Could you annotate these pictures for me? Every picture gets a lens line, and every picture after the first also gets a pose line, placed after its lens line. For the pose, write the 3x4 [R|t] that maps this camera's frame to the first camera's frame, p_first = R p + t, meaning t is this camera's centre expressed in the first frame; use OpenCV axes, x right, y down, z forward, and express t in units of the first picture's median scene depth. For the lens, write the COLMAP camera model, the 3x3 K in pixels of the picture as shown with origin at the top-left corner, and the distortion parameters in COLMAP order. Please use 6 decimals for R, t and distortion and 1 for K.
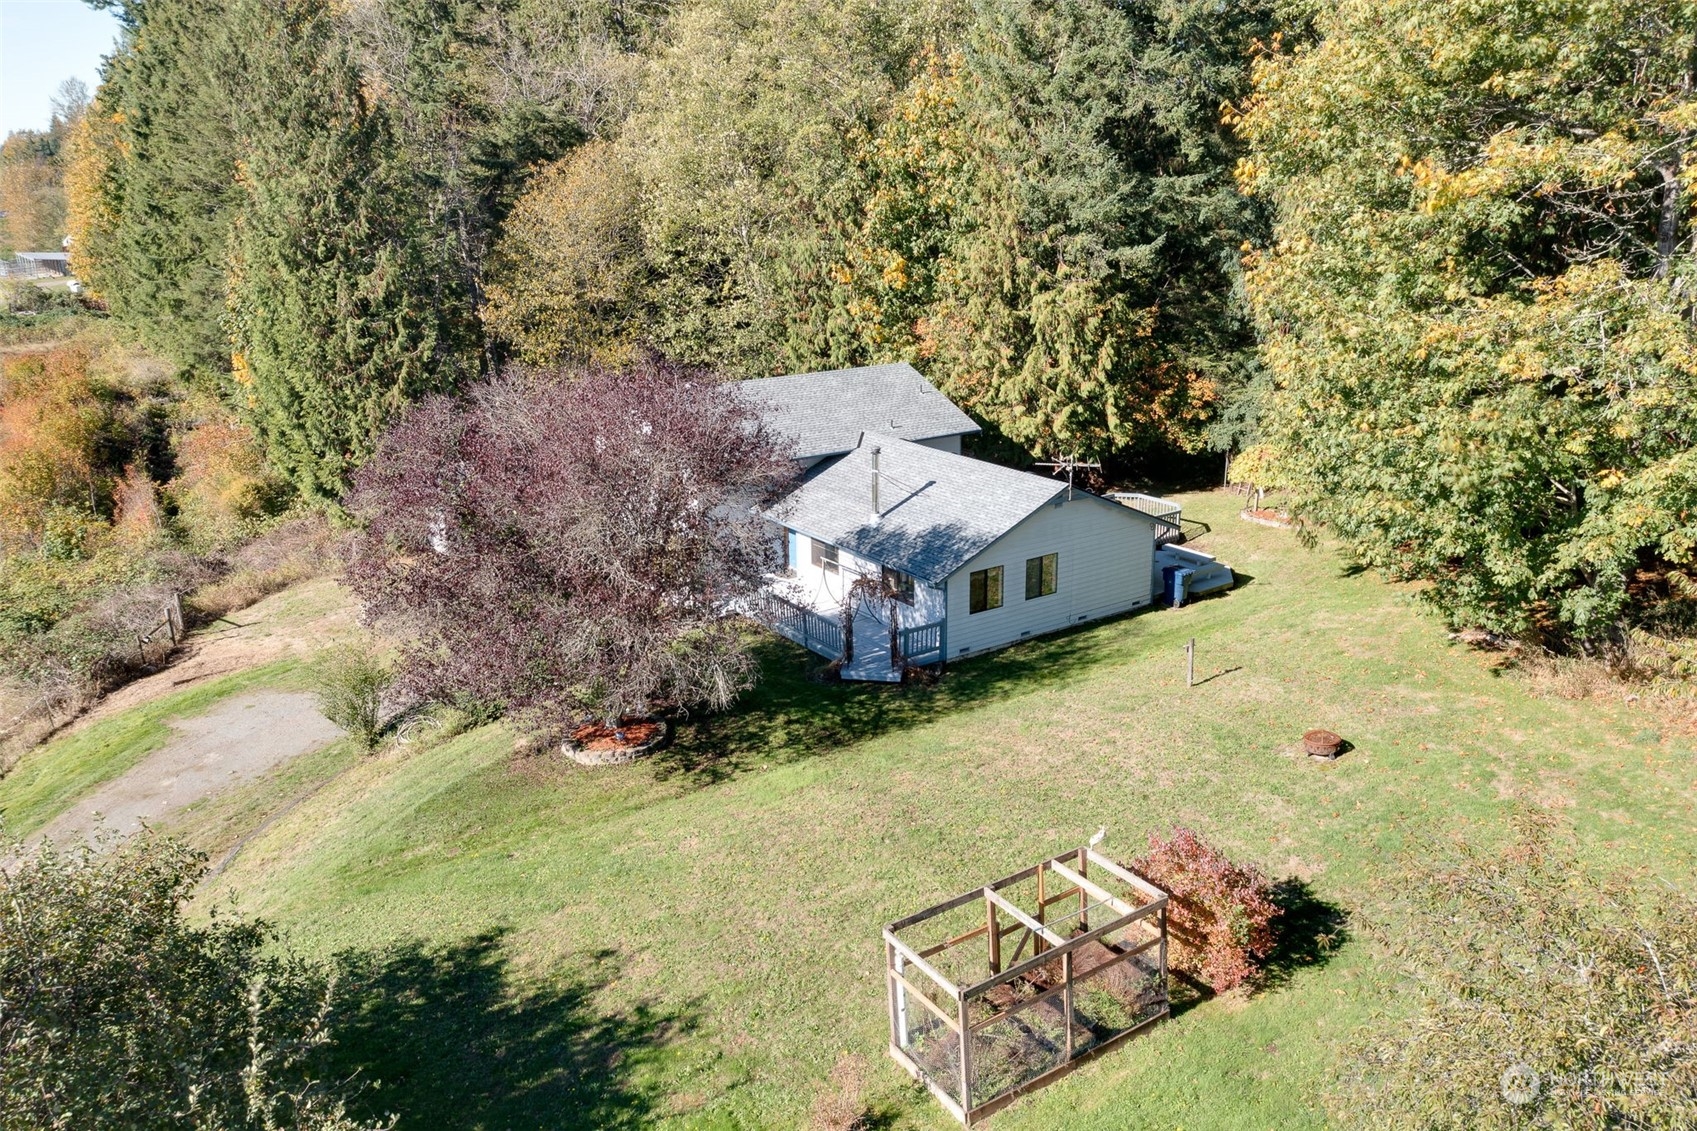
lens RADIAL K [[1363.1, 0, 836.3], [0, 1363.1, 571.6], [0, 0, 1]] dist [-0.012439, 0.000327]
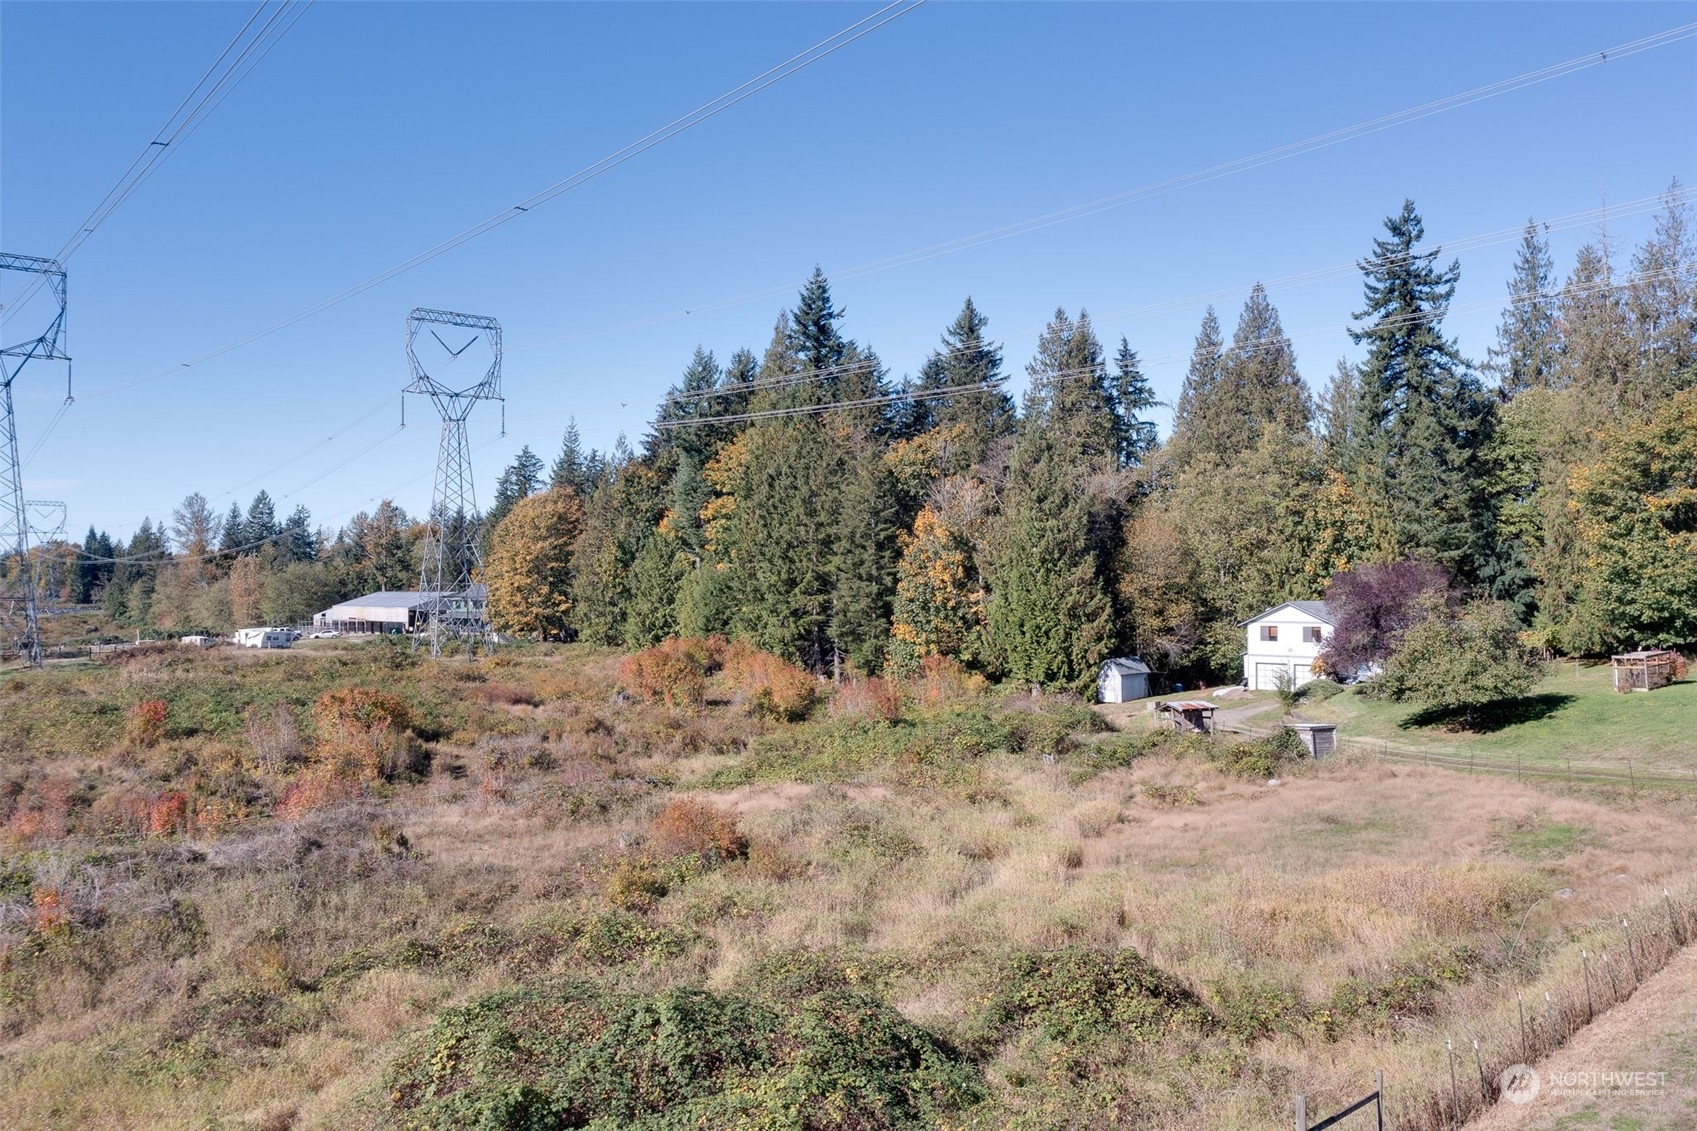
lens RADIAL K [[1335.8, 0, 849.5], [0, 1335.8, 565.1], [0, 0, 1]] dist [-0.023044, 0.008224]
pose [[0.993444, 0.010346, 0.113849, -1.033699], [0.025066, 0.951948, -0.305232, 0.440945], [-0.111536, 0.306085, 0.945448, -1.001423]]
